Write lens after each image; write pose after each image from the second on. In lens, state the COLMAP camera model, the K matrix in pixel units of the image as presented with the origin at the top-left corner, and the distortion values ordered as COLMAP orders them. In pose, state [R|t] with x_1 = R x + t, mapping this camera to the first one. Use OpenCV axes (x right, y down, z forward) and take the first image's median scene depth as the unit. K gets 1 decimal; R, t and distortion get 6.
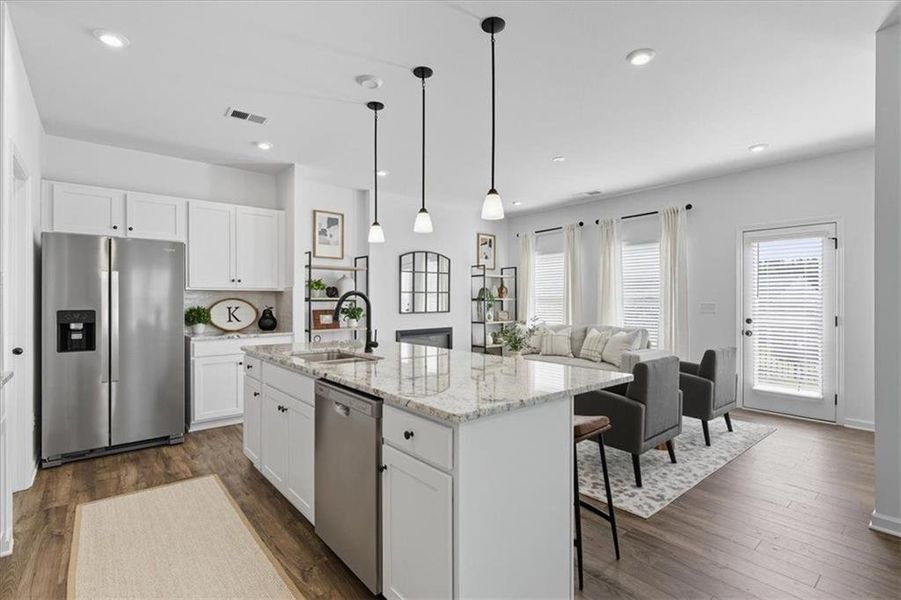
lens RADIAL K [[426.6, 0, 456.1], [0, 426.6, 297.3], [0, 0, 1]] dist [-0.008756, 0.001935]
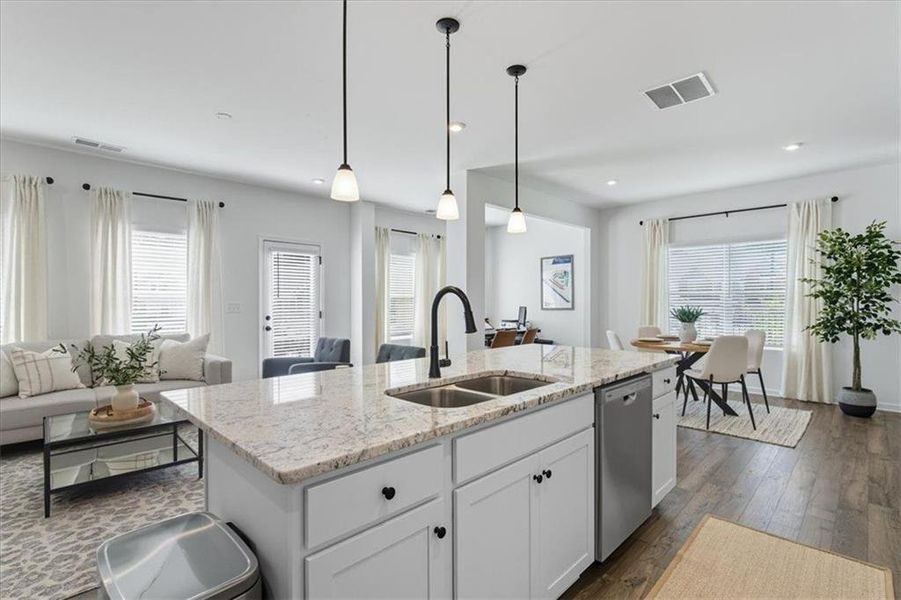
lens RADIAL K [[426.6, 0, 450.1], [0, 426.6, 299.7], [0, 0, 1]] dist [-0.008756, 0.001935]
pose [[-0.087069, -0.000123, 0.996202, -0.477232], [-0.005659, 0.999984, -0.000371, 0.003320], [-0.996186, -0.005670, -0.087068, 0.562300]]
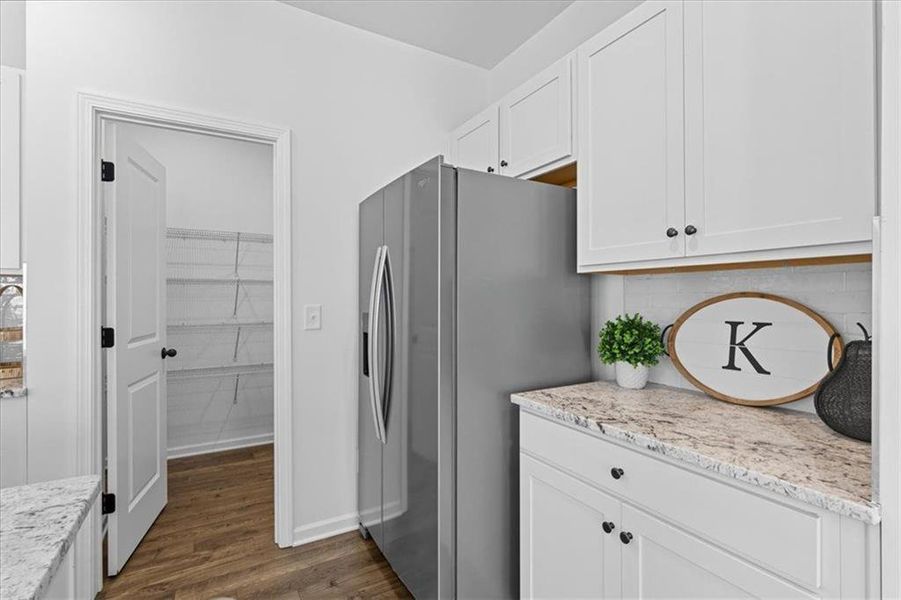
lens RADIAL K [[426.6, 0, 448.1], [0, 426.6, 295.4], [0, 0, 1]] dist [-0.008756, 0.001935]
pose [[-0.181656, -0.006835, -0.983338, -0.174037], [-0.002797, 0.999975, -0.006434, 0.005991], [0.983358, 0.001582, -0.181671, 0.767602]]
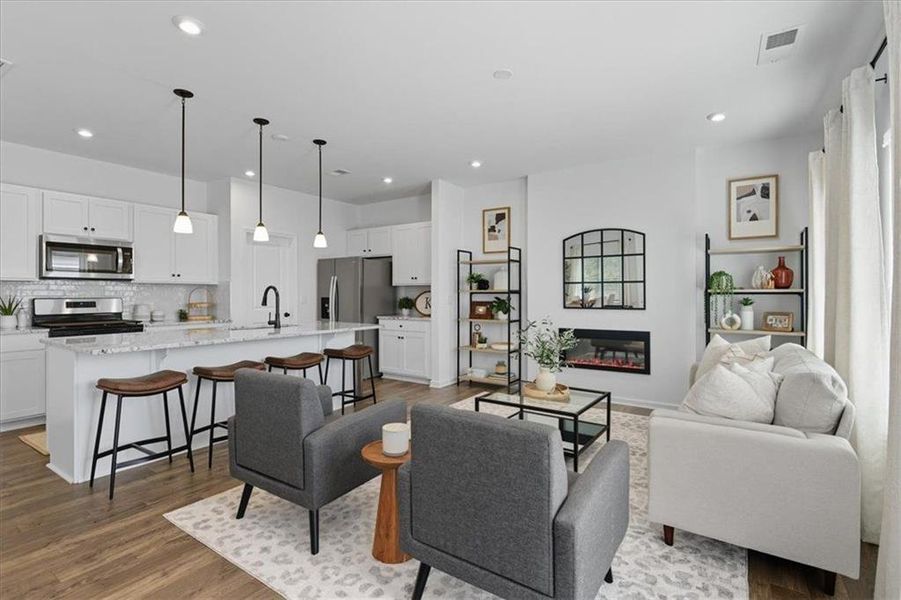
lens RADIAL K [[426.6, 0, 453.8], [0, 426.6, 297.7], [0, 0, 1]] dist [-0.008756, 0.001935]
pose [[0.269962, 0.007970, -0.962838, 0.722631], [0.003374, 0.999952, 0.009223, 0.009727], [0.962865, -0.005739, 0.269922, 0.643337]]
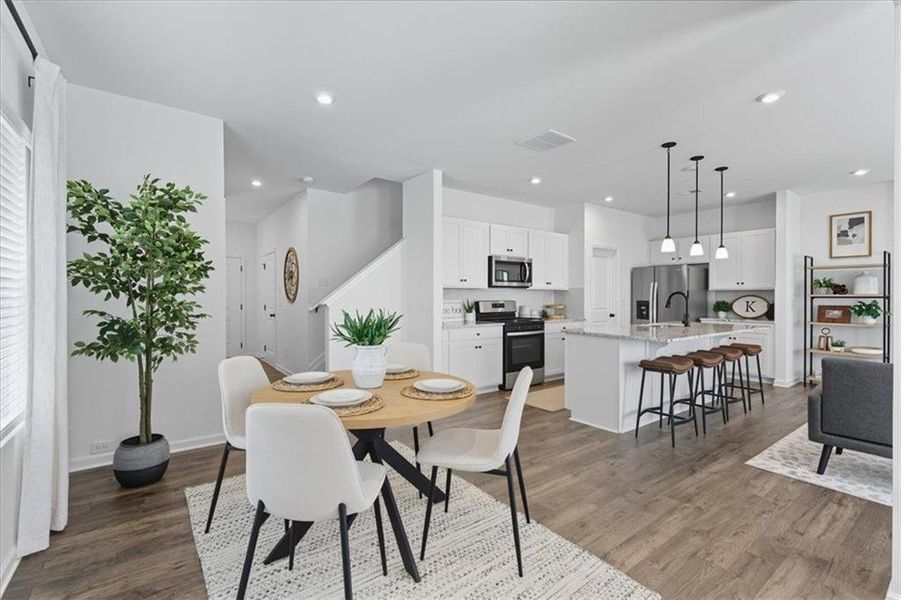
lens RADIAL K [[402.1, 0, 452.5], [0, 402.1, 299.3], [0, 0, 1]] dist [0.001417, 0.001047]
pose [[-0.074868, 0.006178, -0.997174, 0.811025], [0.002009, 0.999980, 0.006045, 0.004618], [0.997191, -0.001550, -0.074879, 0.095551]]
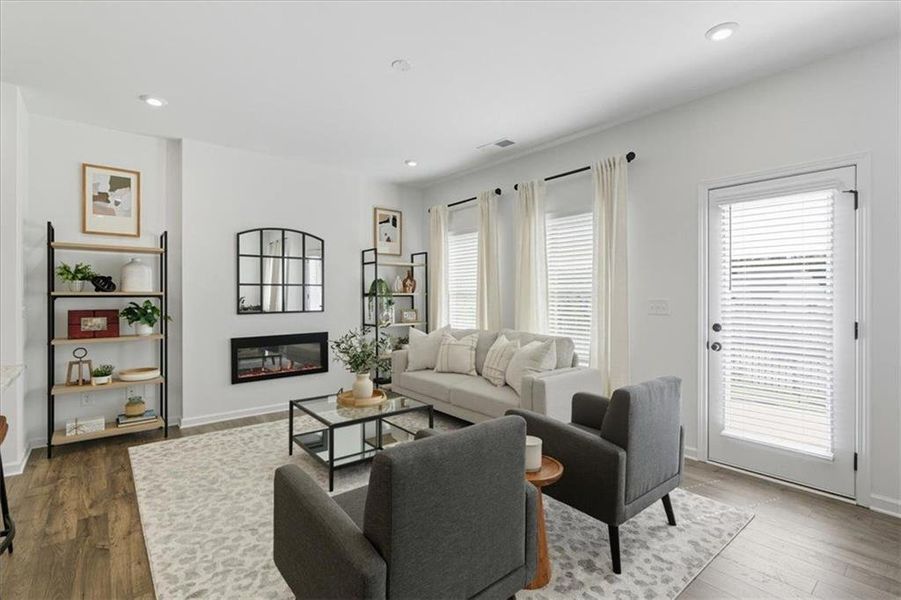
lens RADIAL K [[426.6, 0, 455.3], [0, 426.6, 293.7], [0, 0, 1]] dist [-0.008756, 0.001935]
pose [[0.999994, -0.000689, -0.003268, 0.273083], [0.000697, 0.999997, 0.002460, 0.002246], [0.003267, -0.002462, 0.999992, 0.328313]]
